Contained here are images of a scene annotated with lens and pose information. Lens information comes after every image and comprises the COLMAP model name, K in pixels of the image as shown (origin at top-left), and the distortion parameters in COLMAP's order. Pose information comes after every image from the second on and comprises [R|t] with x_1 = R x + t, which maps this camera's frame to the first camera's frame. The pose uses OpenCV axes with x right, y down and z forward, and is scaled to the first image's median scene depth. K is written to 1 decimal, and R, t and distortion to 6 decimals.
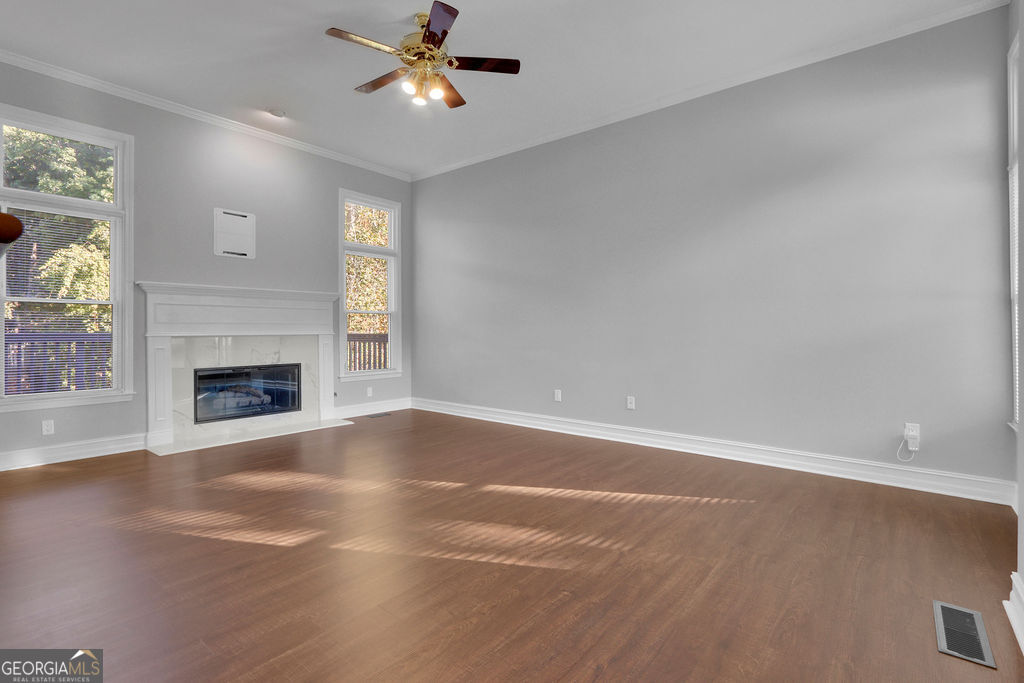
lens RADIAL K [[476.0, 0, 508.8], [0, 476.0, 333.8], [0, 0, 1]] dist [-0.018999, 0.006286]
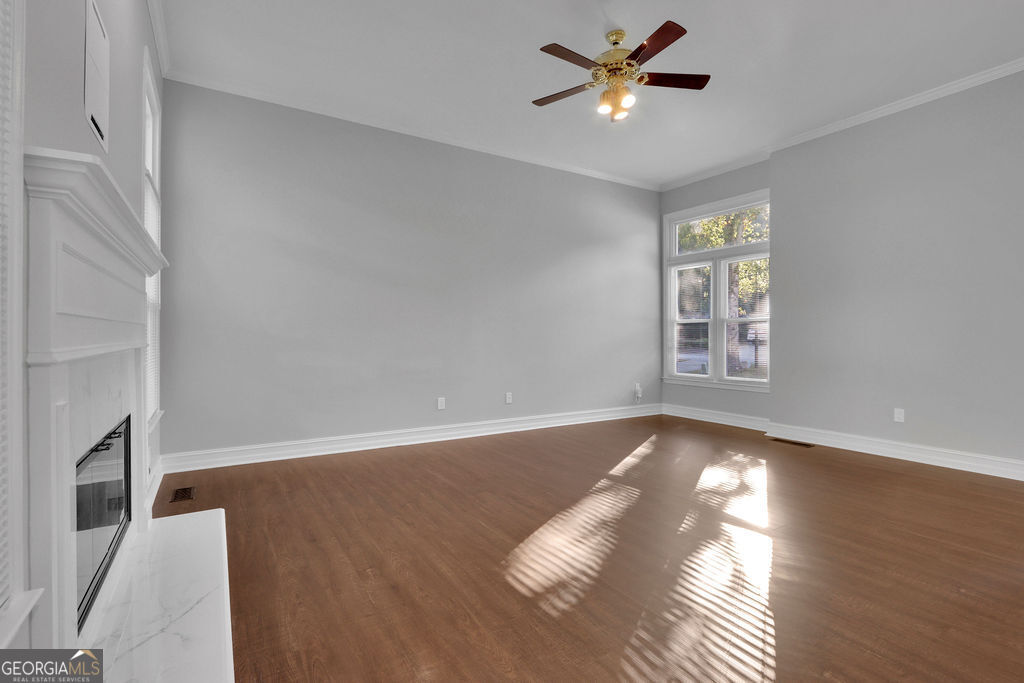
lens RADIAL K [[476.0, 0, 508.8], [0, 476.0, 333.8], [0, 0, 1]] dist [-0.018999, 0.006286]
pose [[0.319065, 0.002822, 0.947728, -0.788222], [0.005843, 0.999971, -0.004945, -0.006708], [-0.947715, 0.007116, 0.319040, 0.569504]]
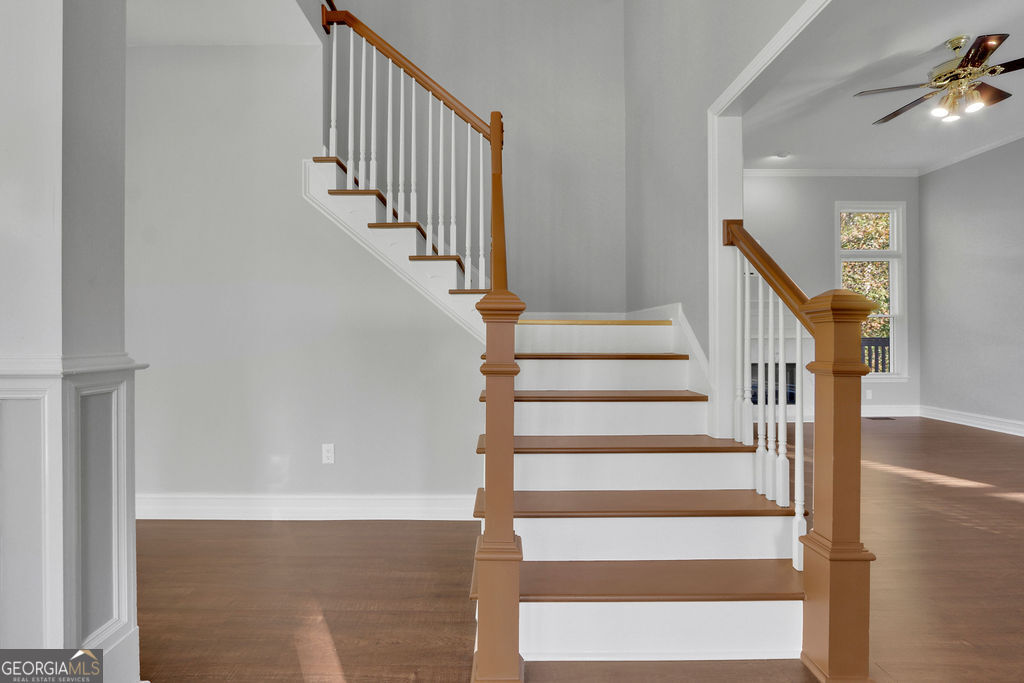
lens RADIAL K [[476.0, 0, 508.8], [0, 476.0, 333.8], [0, 0, 1]] dist [-0.018999, 0.006286]
pose [[0.635929, -0.002912, -0.771742, -0.005049], [-0.002843, 0.999977, -0.006115, 0.001106], [0.771742, 0.006083, 0.635906, -0.287869]]
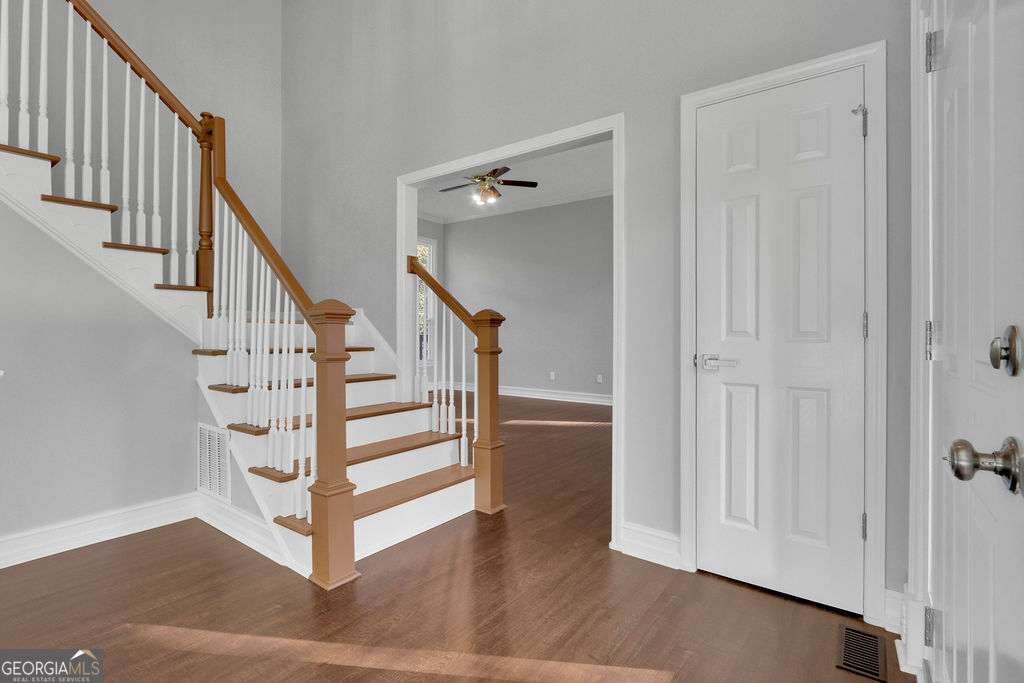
lens RADIAL K [[484.4, 0, 504.3], [0, 484.4, 333.1], [0, 0, 1]] dist [-0.014445, 0.000364]
pose [[0.999159, 0.003560, 0.040845, -0.113375], [-0.003406, 0.999987, -0.003860, 0.001355], [-0.040858, 0.003717, 0.999158, -0.531895]]
